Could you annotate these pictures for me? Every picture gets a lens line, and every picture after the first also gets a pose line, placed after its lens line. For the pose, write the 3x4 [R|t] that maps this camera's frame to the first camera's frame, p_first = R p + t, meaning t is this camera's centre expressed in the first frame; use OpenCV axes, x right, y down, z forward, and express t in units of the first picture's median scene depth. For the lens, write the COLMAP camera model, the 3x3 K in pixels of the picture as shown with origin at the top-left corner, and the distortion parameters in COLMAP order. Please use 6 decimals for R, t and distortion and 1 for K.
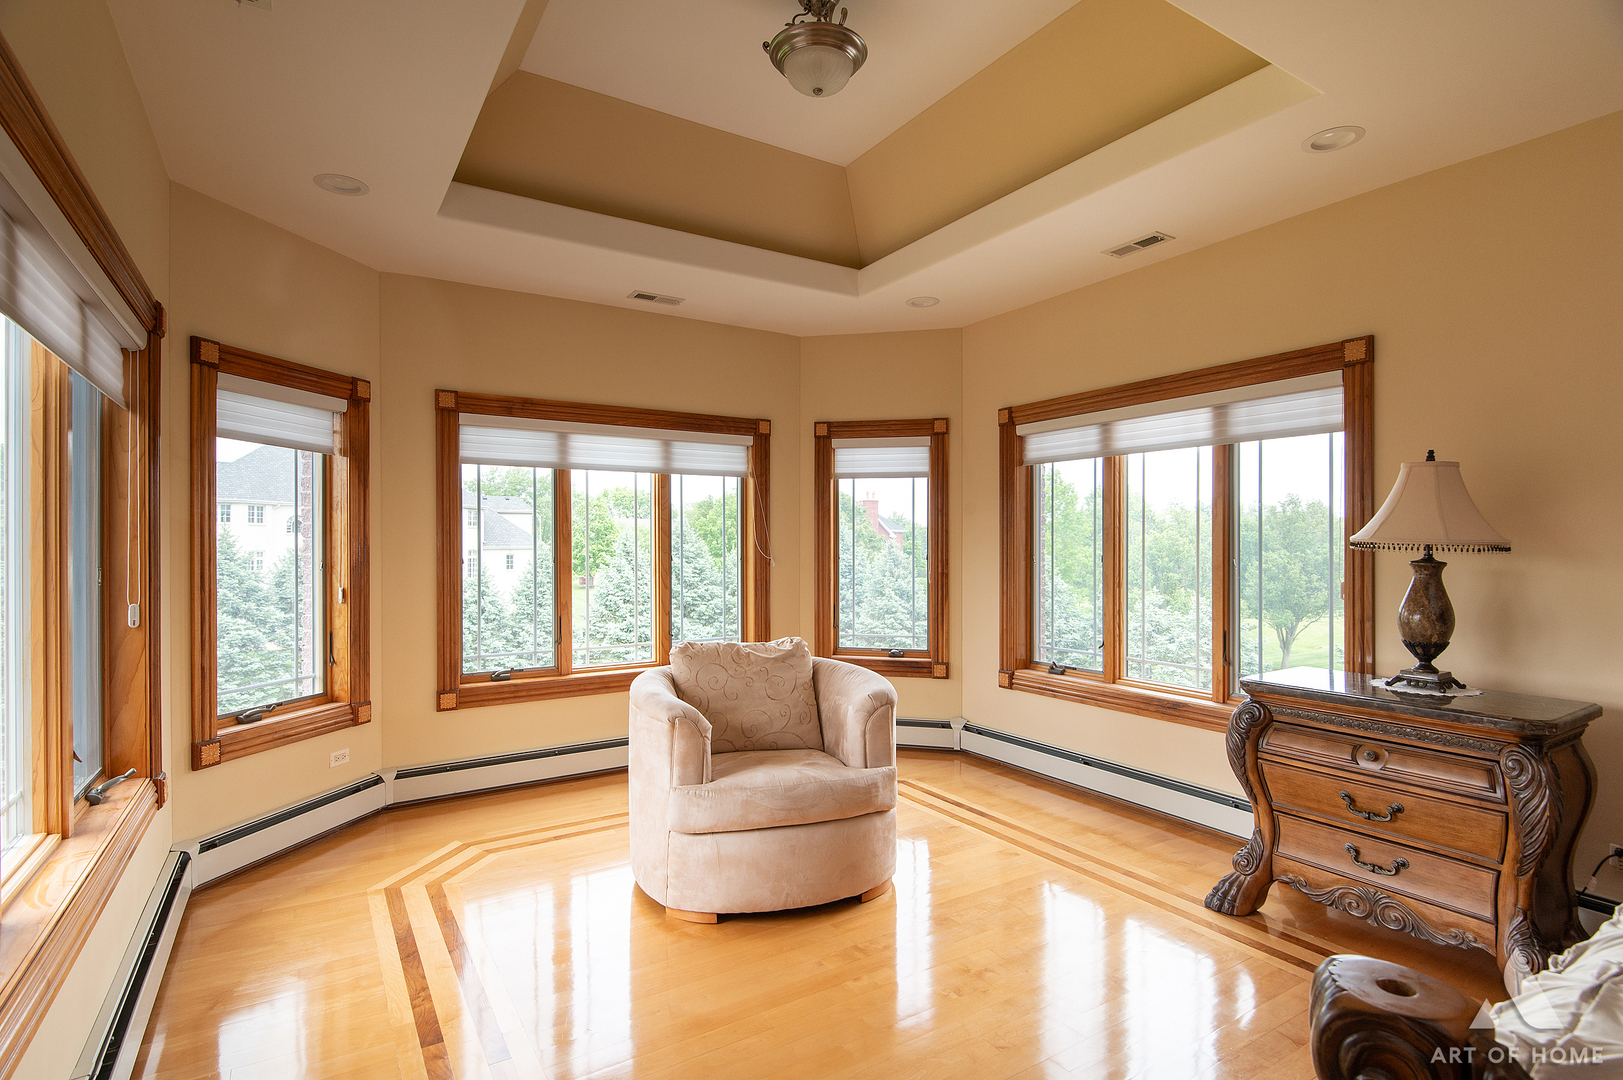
lens RADIAL K [[794.8, 0, 816.0], [0, 794.8, 574.5], [0, 0, 1]] dist [0.031897, -0.001543]
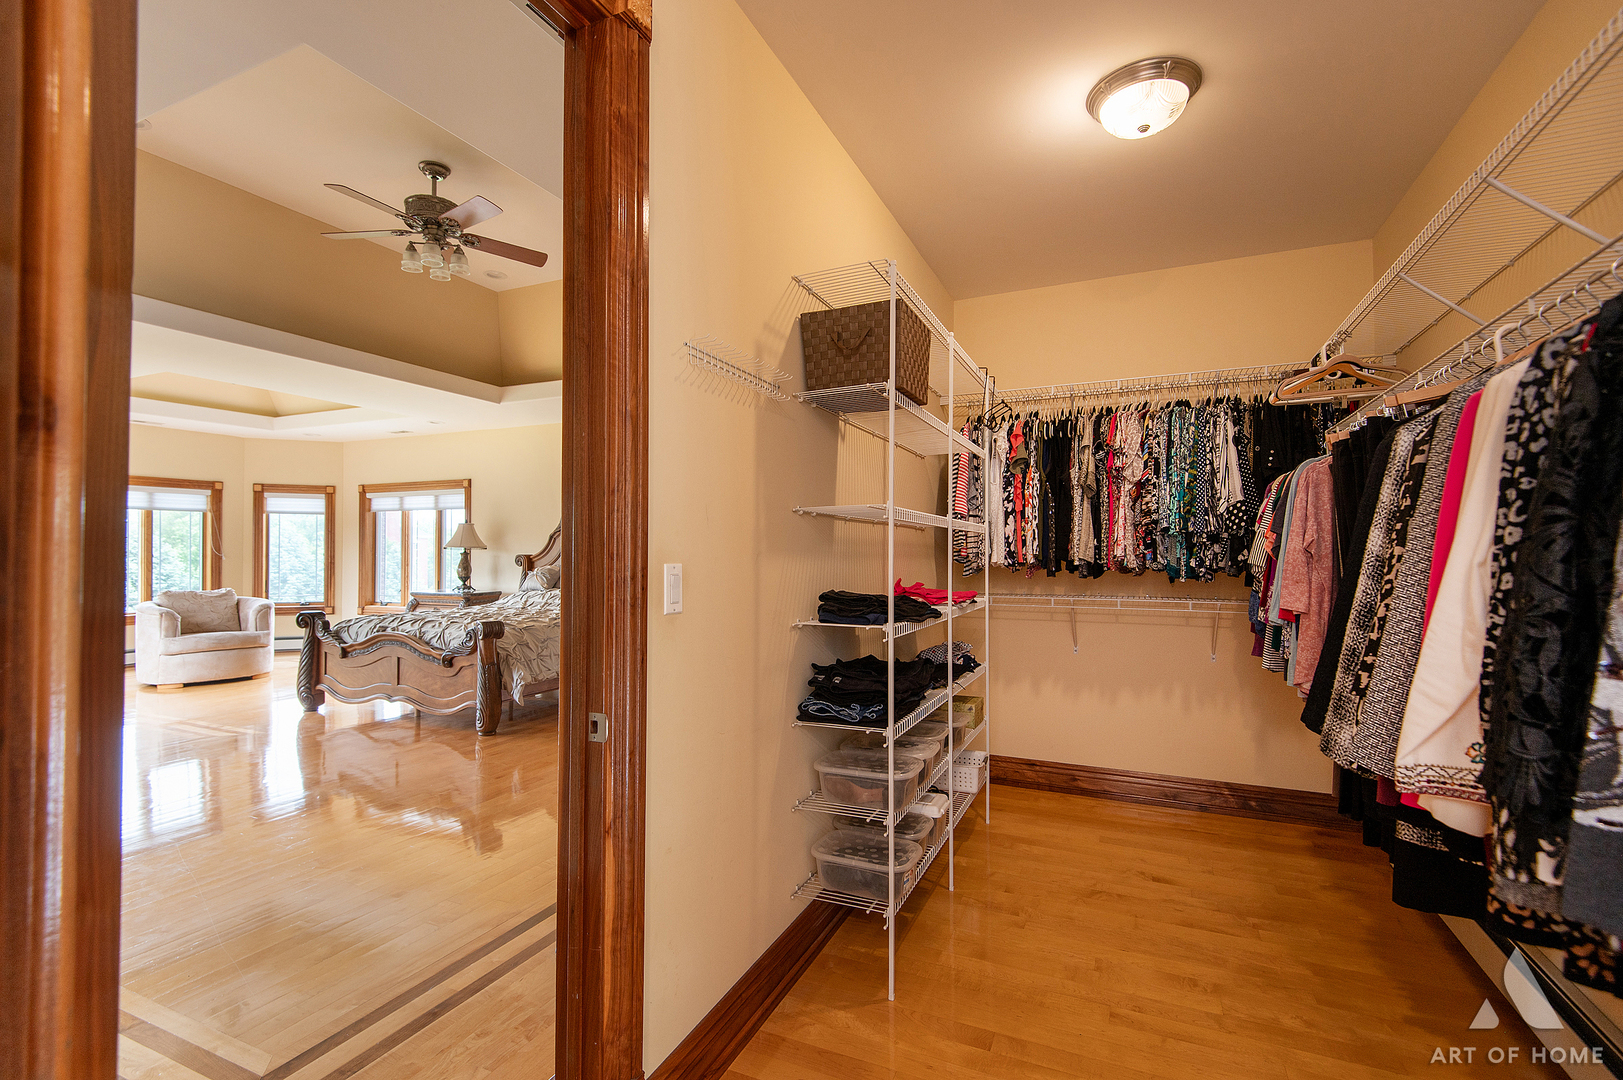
lens RADIAL K [[731.8, 0, 812.3], [0, 731.8, 538.9], [0, 0, 1]] dist [0.024297, -0.013156]
pose [[0.837805, 0.005104, 0.545946, 0.299733], [0.021744, 0.998851, -0.042706, 0.087341], [-0.545537, 0.047651, 0.836731, -2.336360]]
